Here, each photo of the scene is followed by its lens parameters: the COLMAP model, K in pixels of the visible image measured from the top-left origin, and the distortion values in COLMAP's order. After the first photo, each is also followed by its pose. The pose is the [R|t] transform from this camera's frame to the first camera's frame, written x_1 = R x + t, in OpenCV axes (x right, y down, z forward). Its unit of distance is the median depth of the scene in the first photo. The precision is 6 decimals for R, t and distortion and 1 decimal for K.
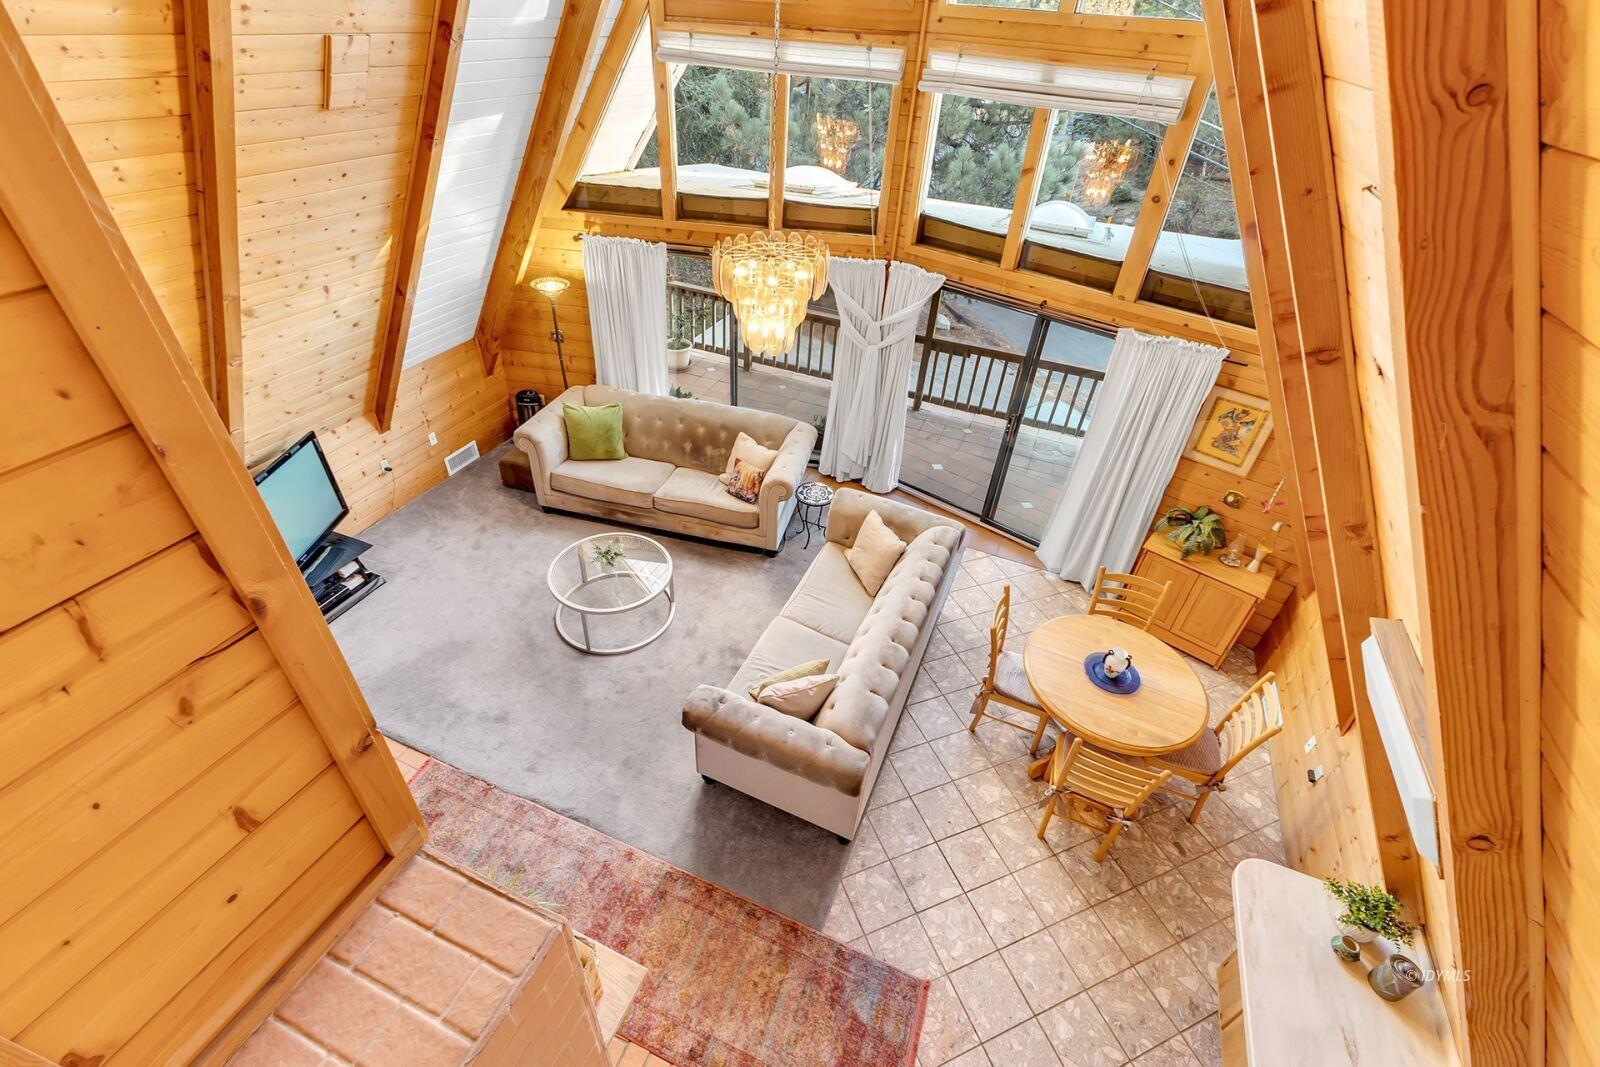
lens RADIAL K [[700.0, 0, 804.0], [0, 700.0, 545.4], [0, 0, 1]] dist [0.014458, 0.000556]
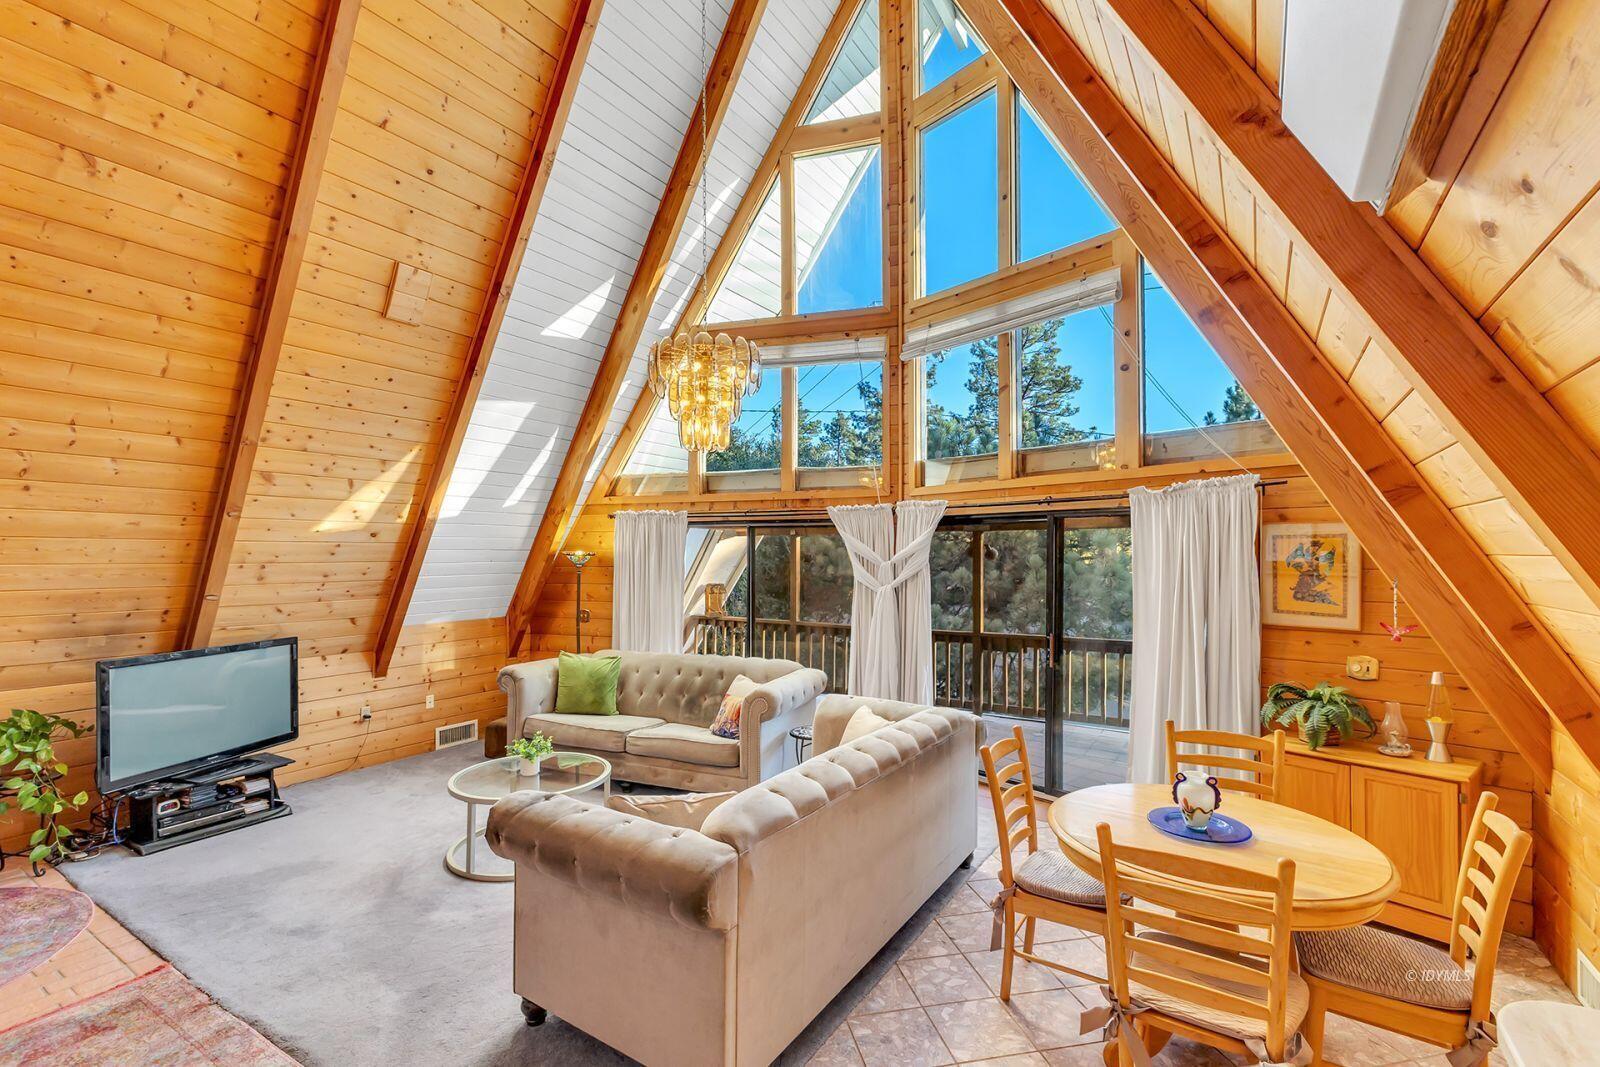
lens RADIAL K [[712.7, 0, 799.0], [0, 712.7, 537.7], [0, 0, 1]] dist [0.002843, 0.008048]
pose [[0.983988, -0.059870, -0.167879, 0.178858], [-0.058432, 0.781485, -0.621182, 0.315777], [0.168385, 0.621045, 0.765473, 0.264371]]
